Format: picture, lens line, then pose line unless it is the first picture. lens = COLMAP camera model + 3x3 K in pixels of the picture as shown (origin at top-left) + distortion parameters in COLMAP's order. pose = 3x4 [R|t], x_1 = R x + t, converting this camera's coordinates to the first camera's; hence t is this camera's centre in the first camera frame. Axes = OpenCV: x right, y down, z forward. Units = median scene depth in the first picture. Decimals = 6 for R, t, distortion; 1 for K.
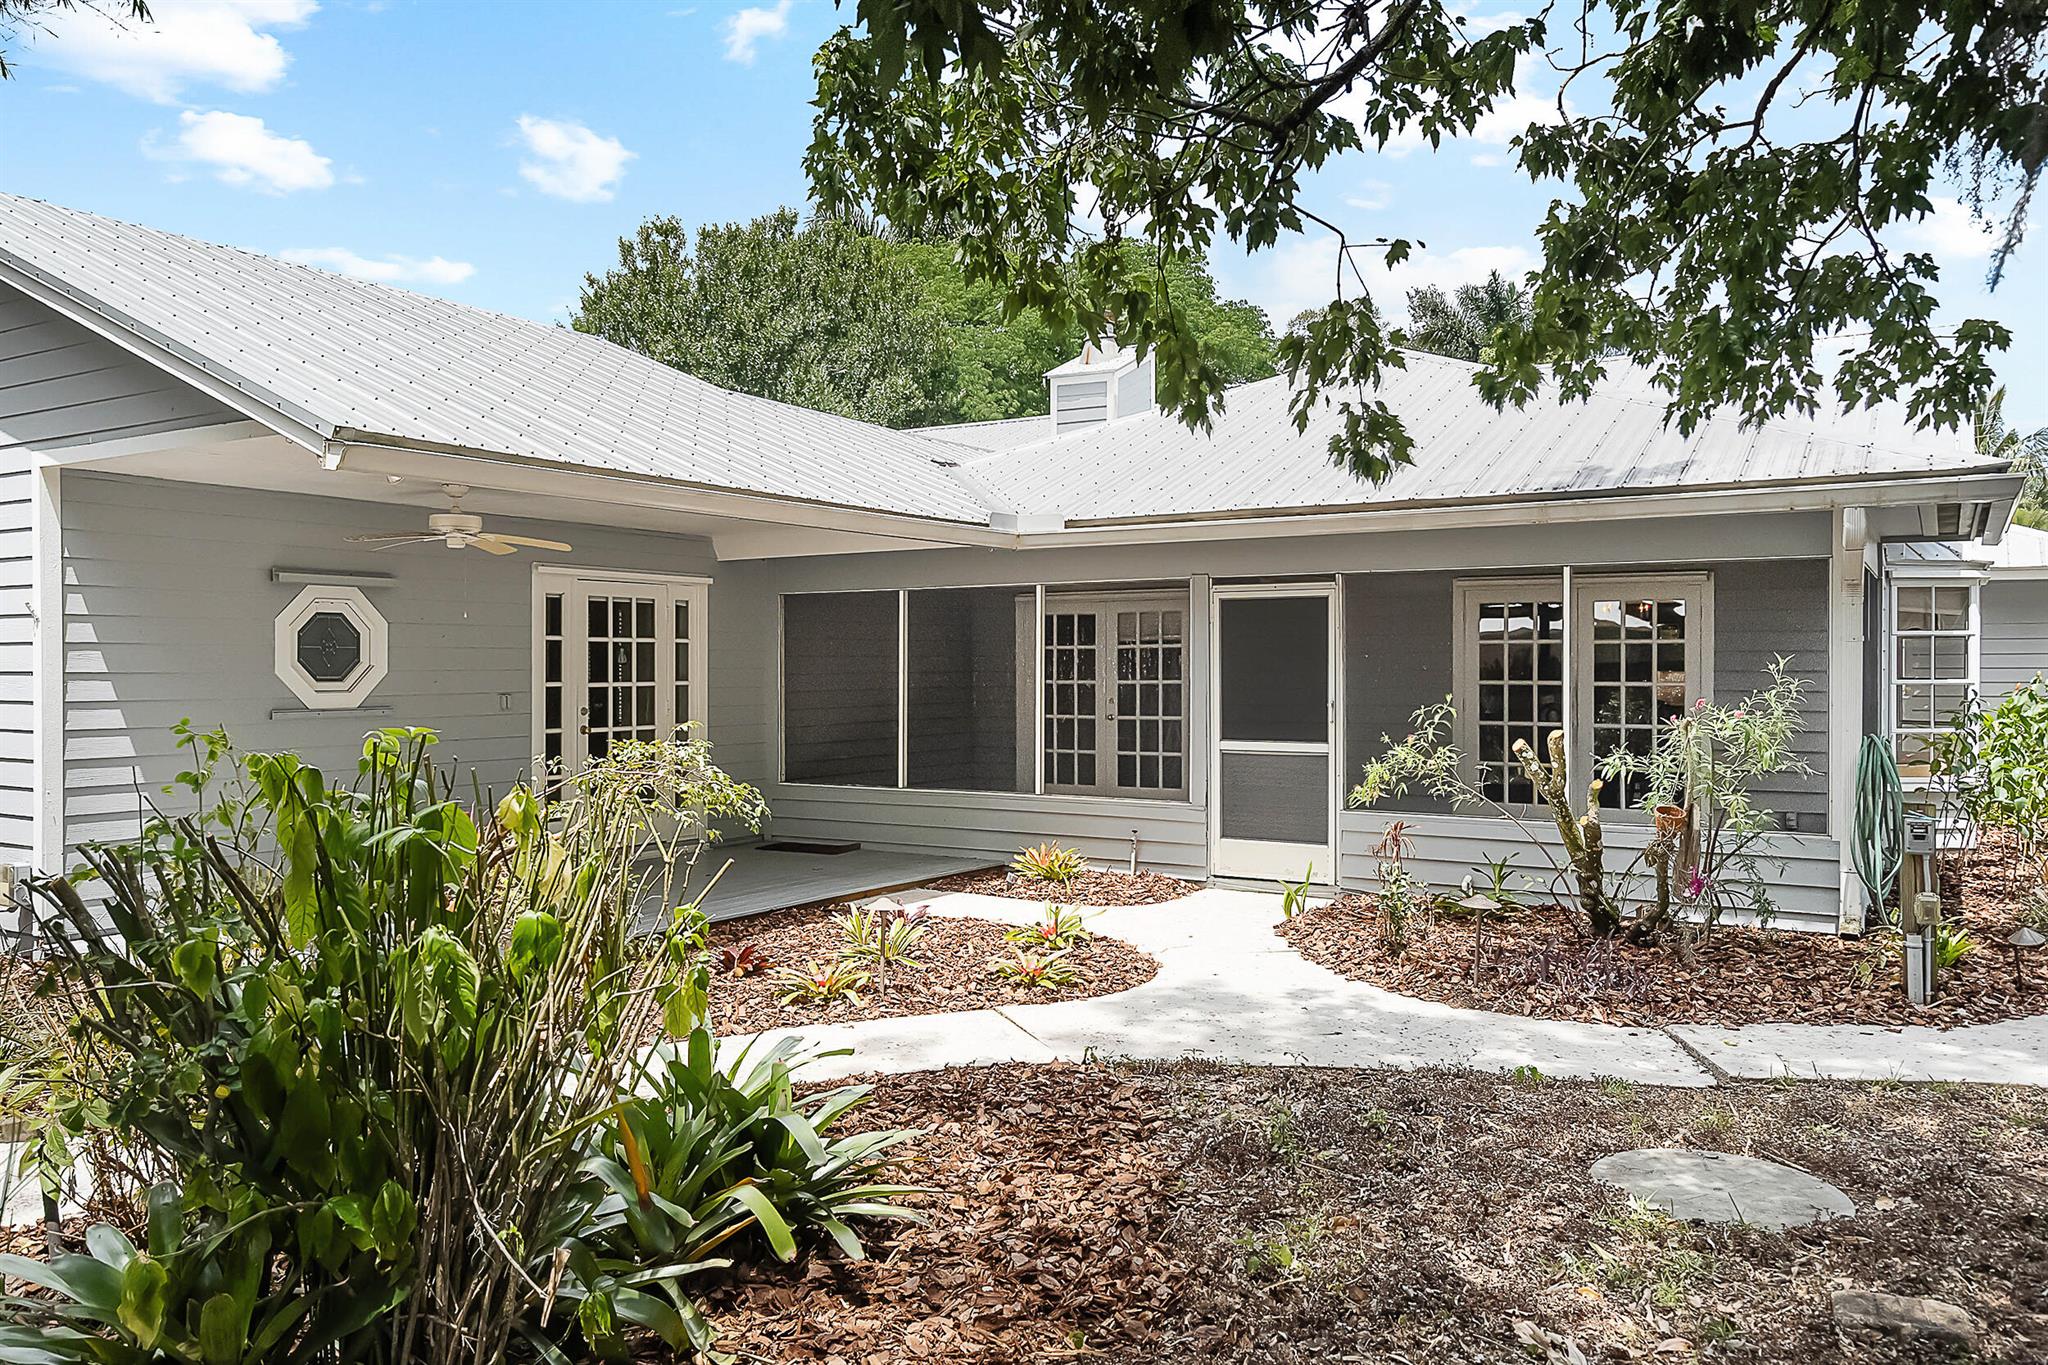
lens RADIAL K [[1522.2, 0, 1023.9], [0, 1522.2, 679.7], [0, 0, 1]] dist [-0.002564, -0.000748]
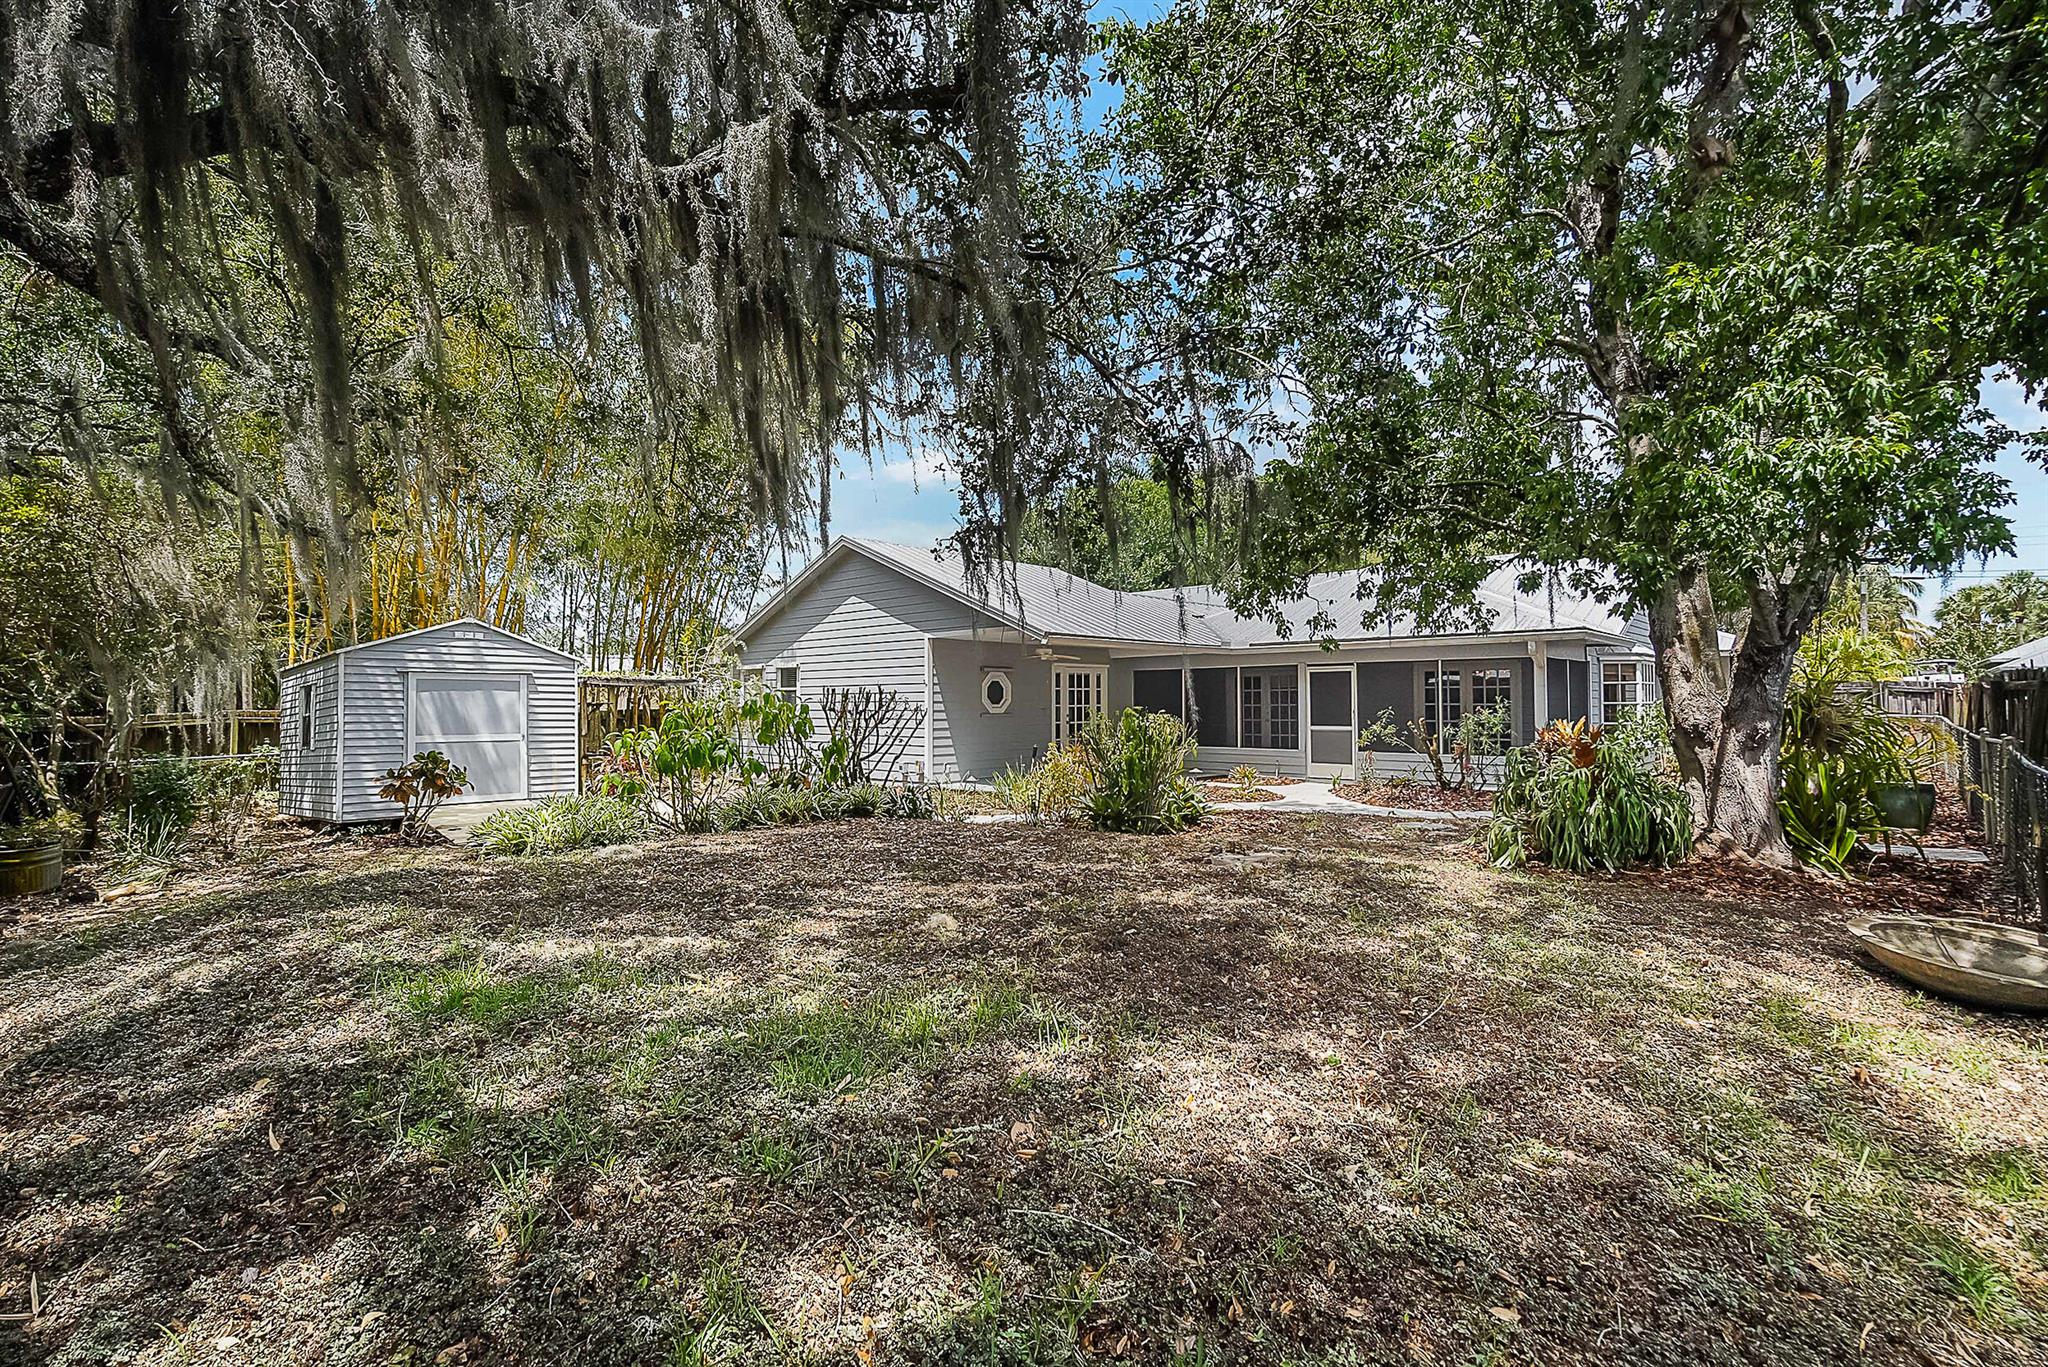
lens RADIAL K [[941.9, 0, 1031.9], [0, 941.9, 688.2], [0, 0, 1]] dist [-0.001143, 0.007545]
pose [[0.981892, -0.005431, -0.189362, -0.033847], [0.001116, 0.999737, -0.022890, 0.010590], [0.189437, 0.022264, 0.981640, -0.657965]]
